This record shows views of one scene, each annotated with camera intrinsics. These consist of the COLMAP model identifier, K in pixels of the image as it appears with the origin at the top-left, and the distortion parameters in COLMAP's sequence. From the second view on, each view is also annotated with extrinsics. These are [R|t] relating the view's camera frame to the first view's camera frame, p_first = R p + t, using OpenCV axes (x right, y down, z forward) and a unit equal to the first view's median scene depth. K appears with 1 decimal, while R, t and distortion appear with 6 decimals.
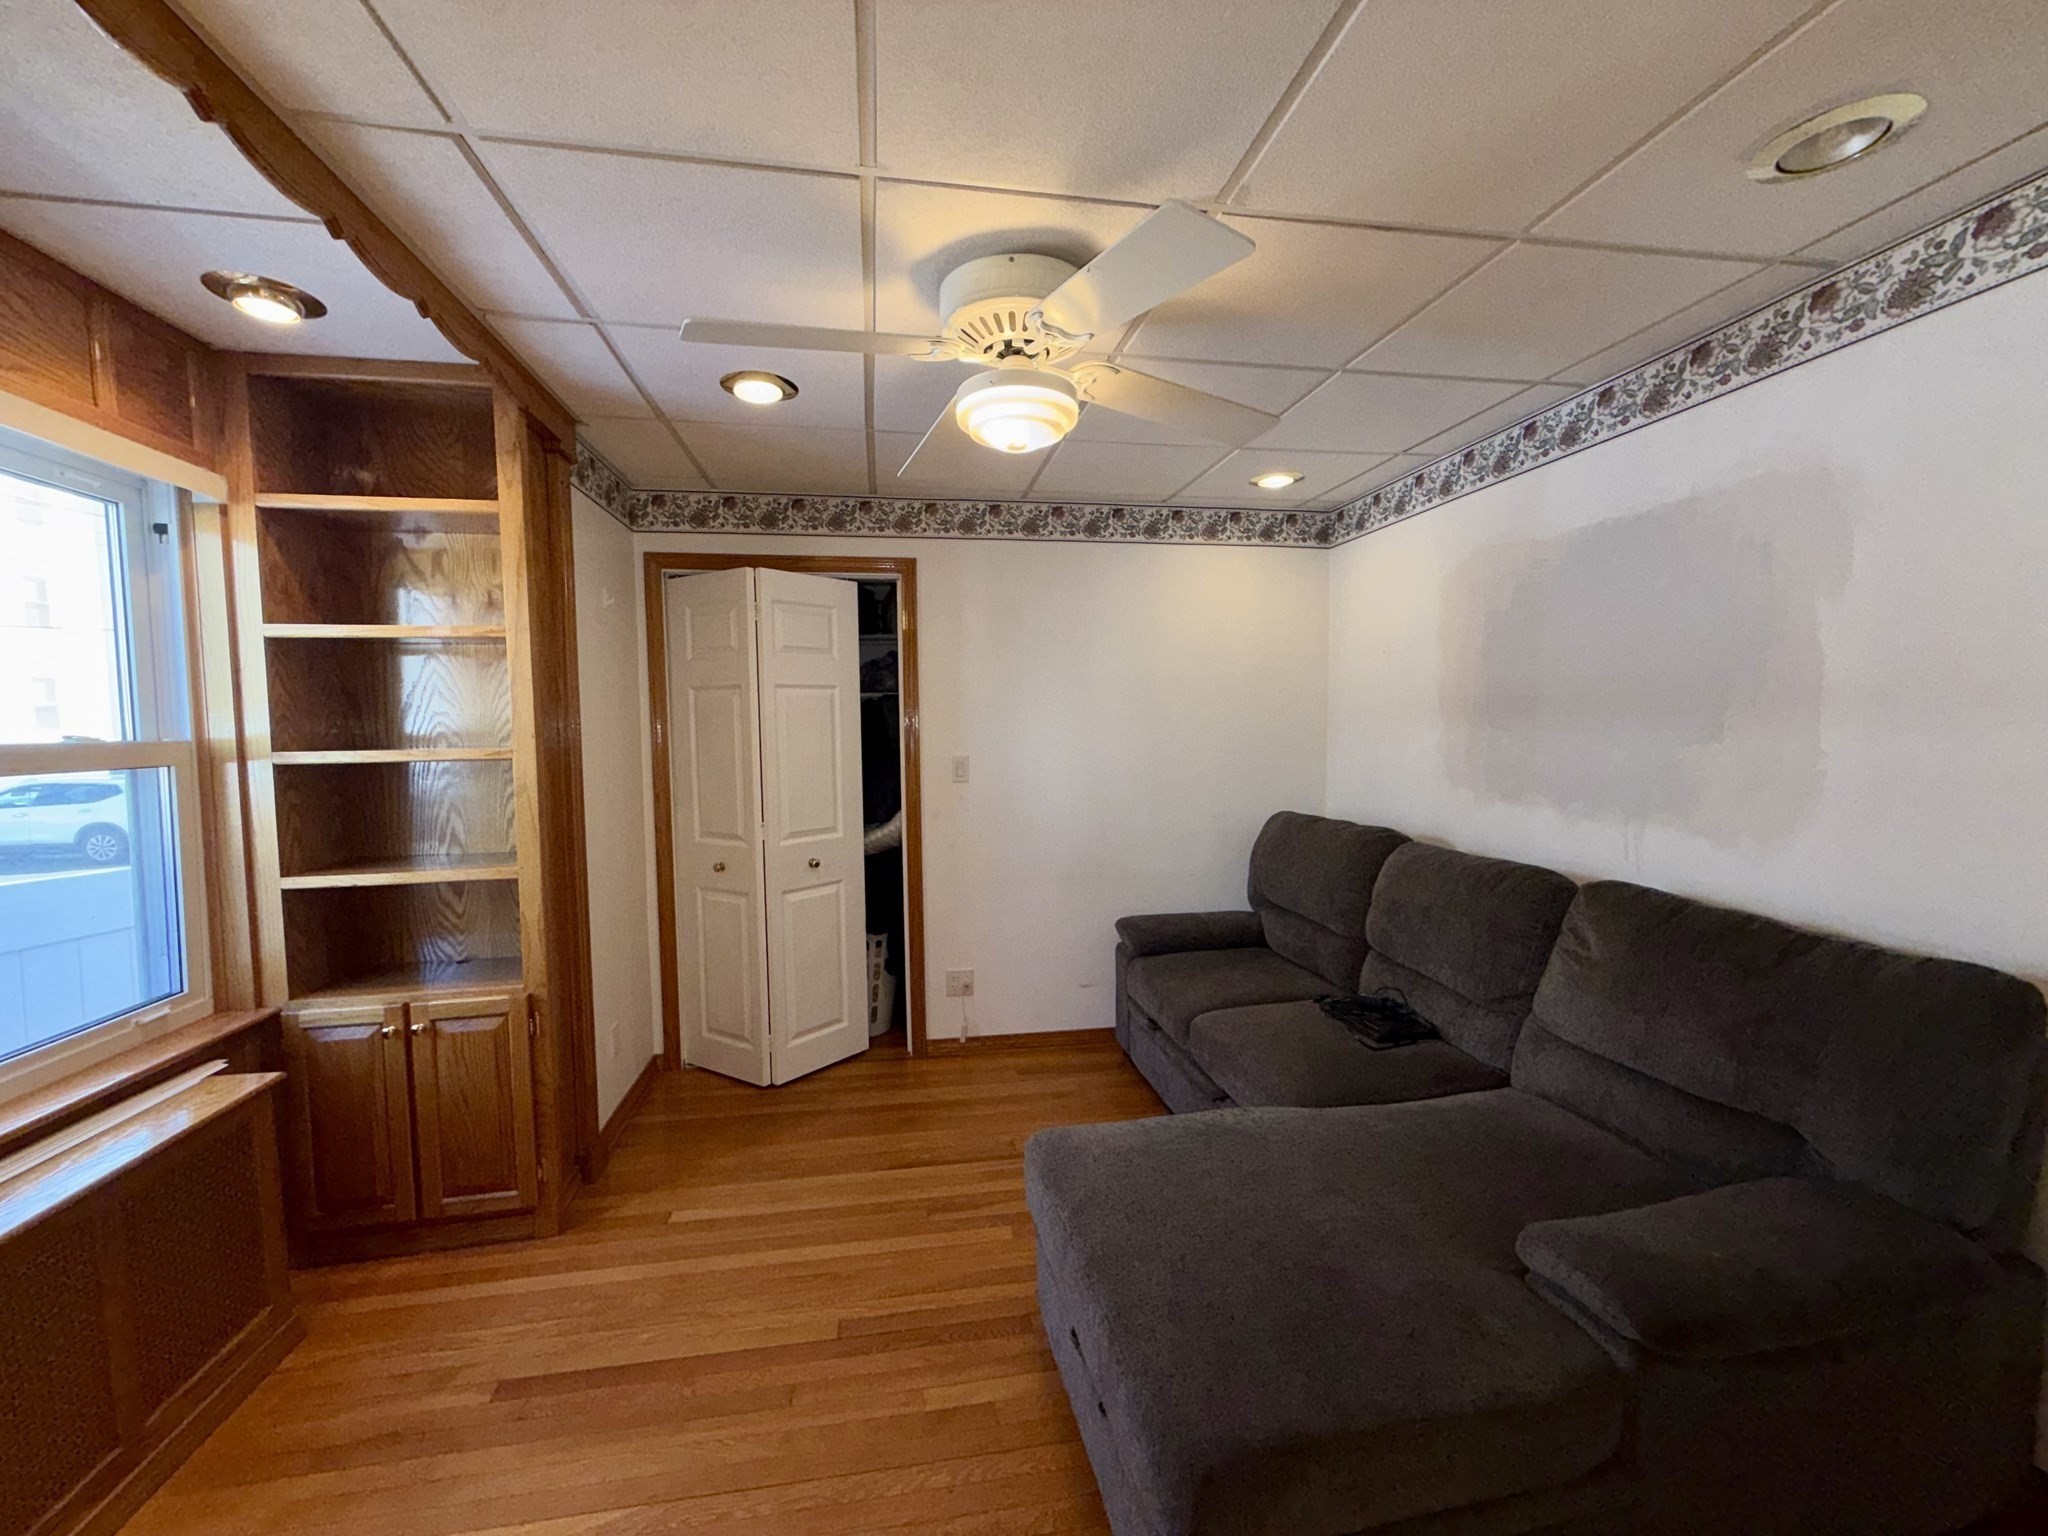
lens RADIAL K [[810.8, 0, 1013.5], [0, 810.8, 777.1], [0, 0, 1]] dist [-0.001102, -0.000226]
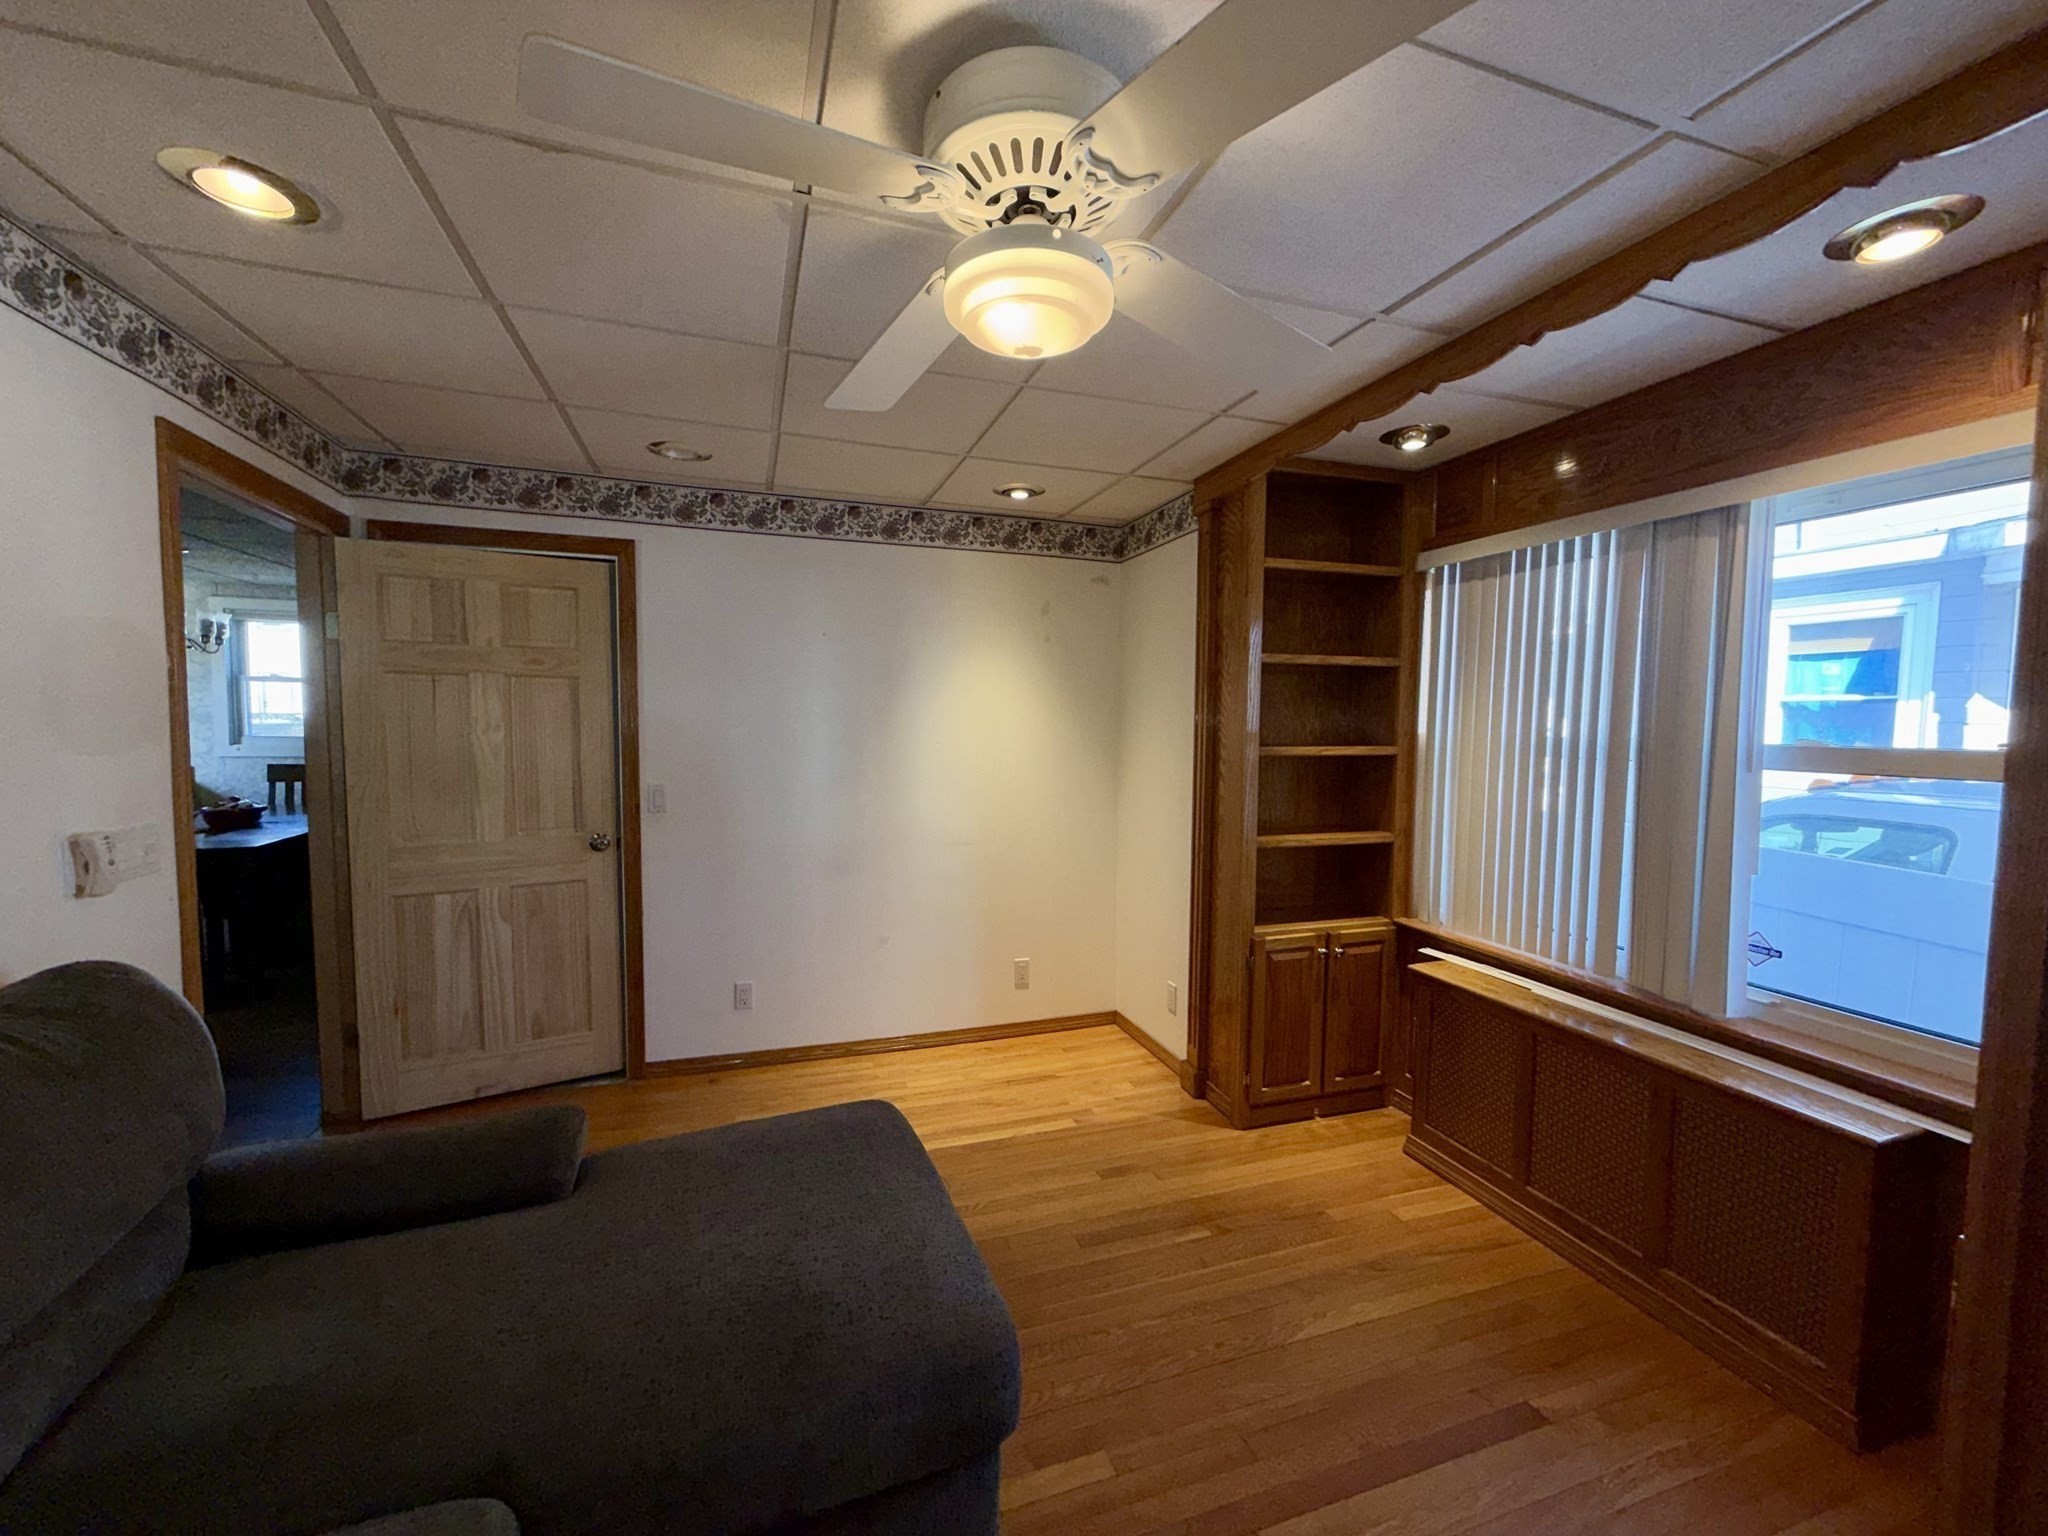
lens RADIAL K [[810.8, 0, 1013.5], [0, 810.8, 777.1], [0, 0, 1]] dist [-0.001102, -0.000226]
pose [[-0.986062, 0.018430, -0.165351, 0.113673], [-0.005039, 0.990081, 0.140407, -0.114051], [0.166299, 0.139283, -0.976189, 1.406747]]
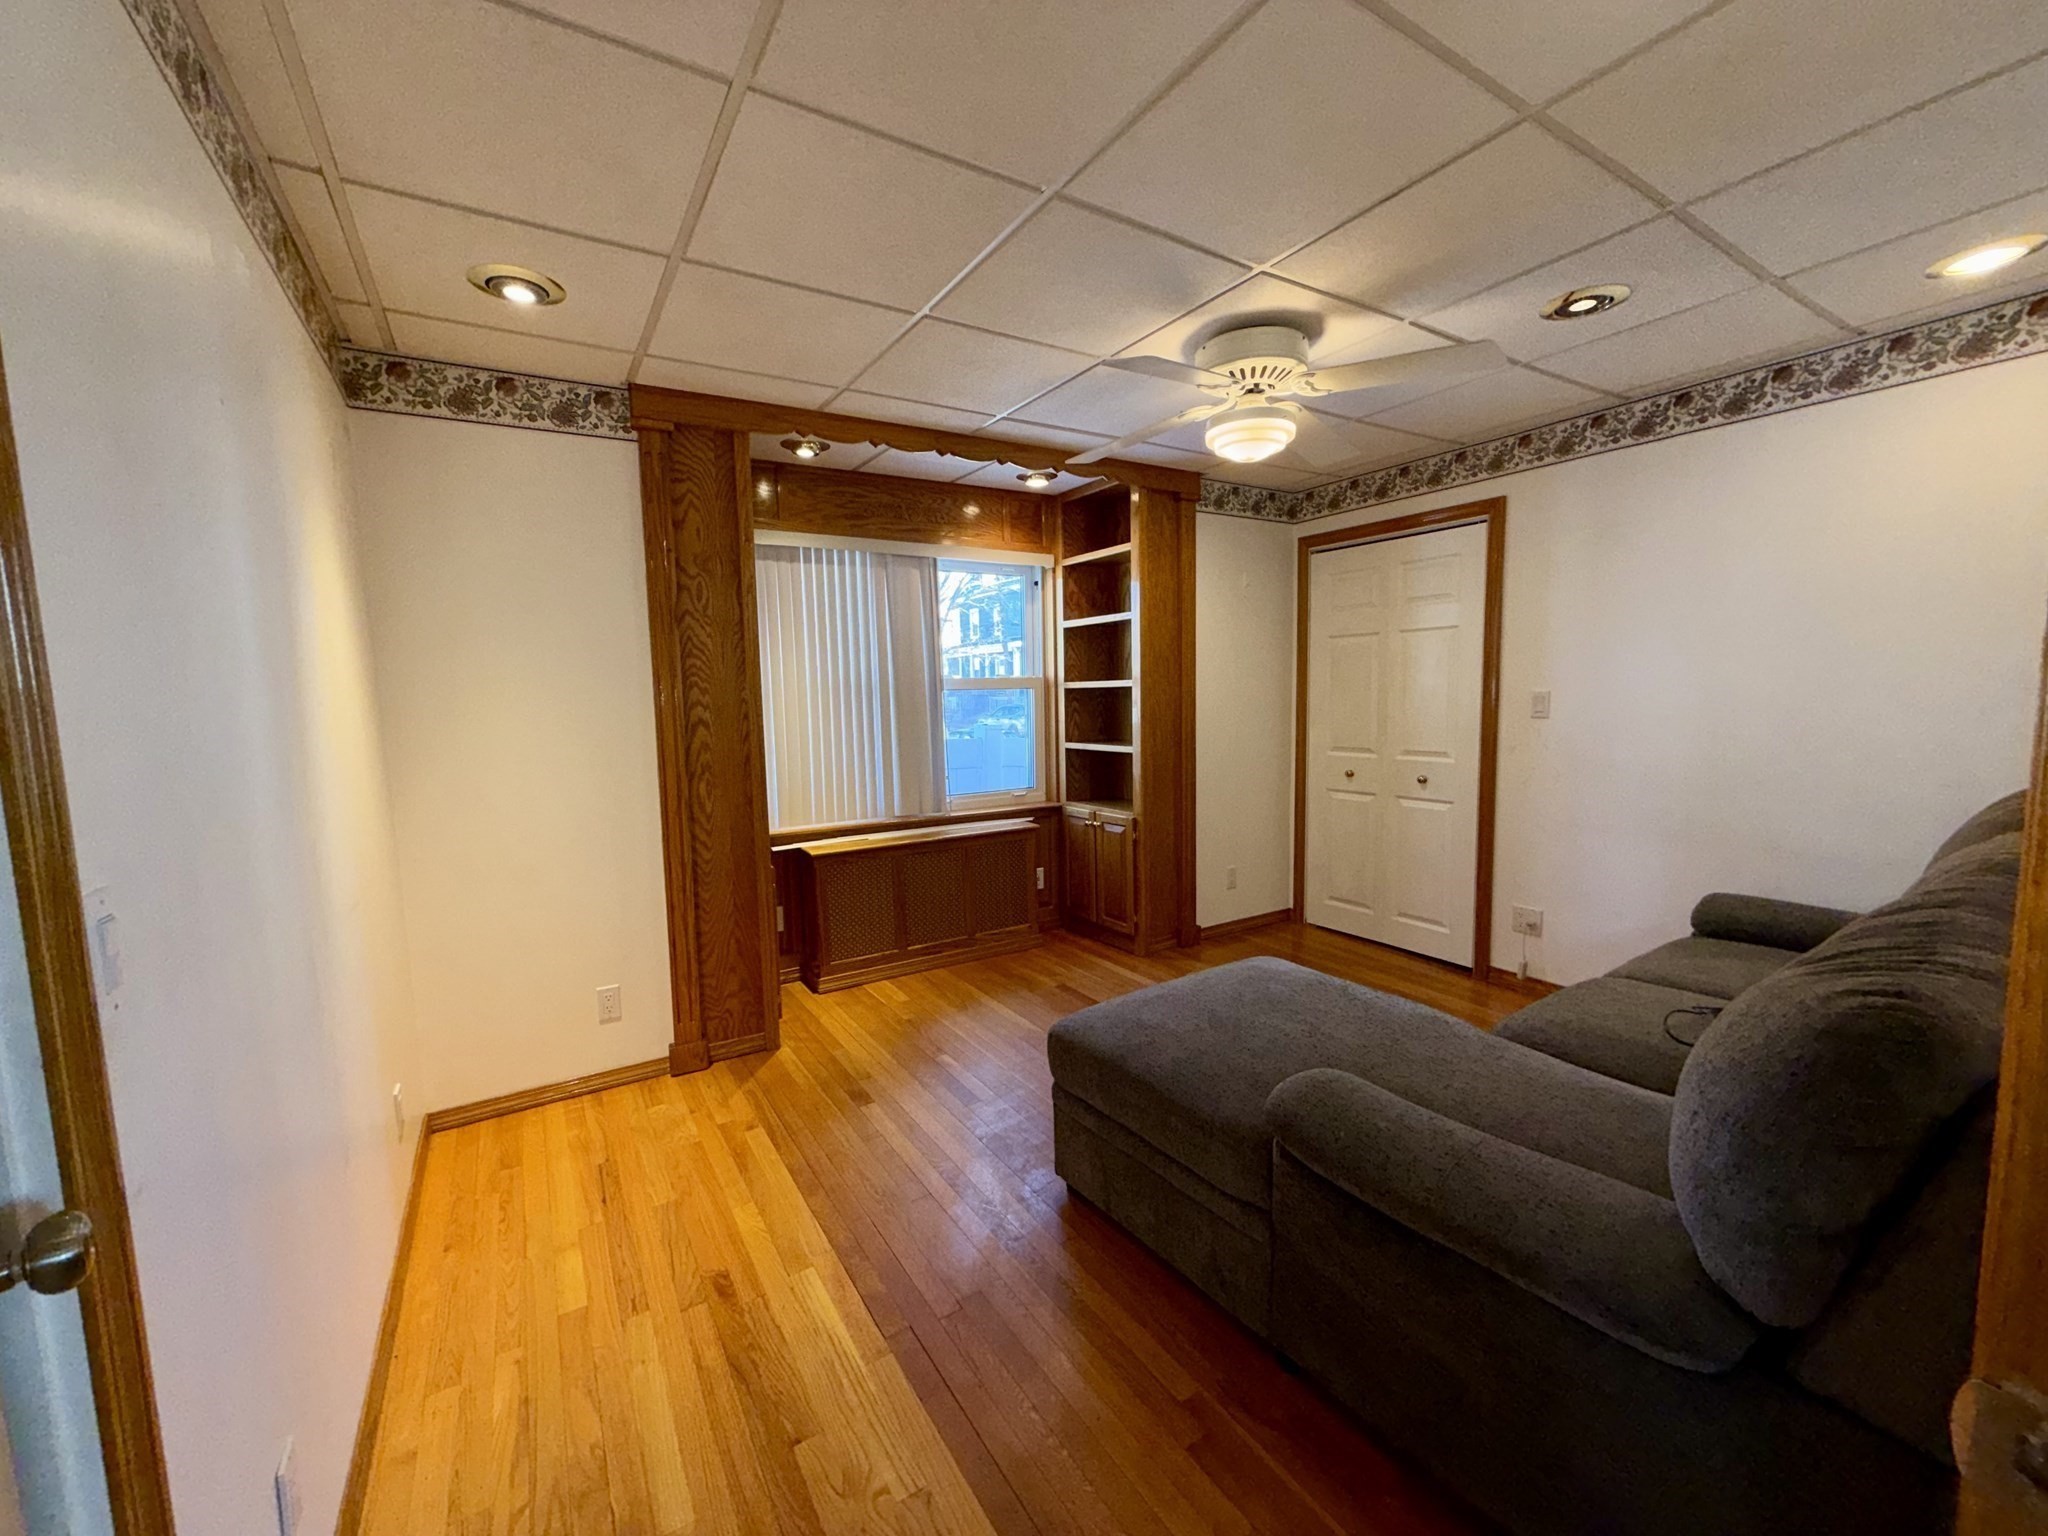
lens RADIAL K [[810.8, 0, 1013.5], [0, 810.8, 777.1], [0, 0, 1]] dist [-0.001102, -0.000226]
pose [[0.382813, 0.103415, -0.918020, 0.965142], [-0.043624, 0.994630, 0.093854, 0.021144], [0.922796, 0.004119, 0.385268, 0.060288]]
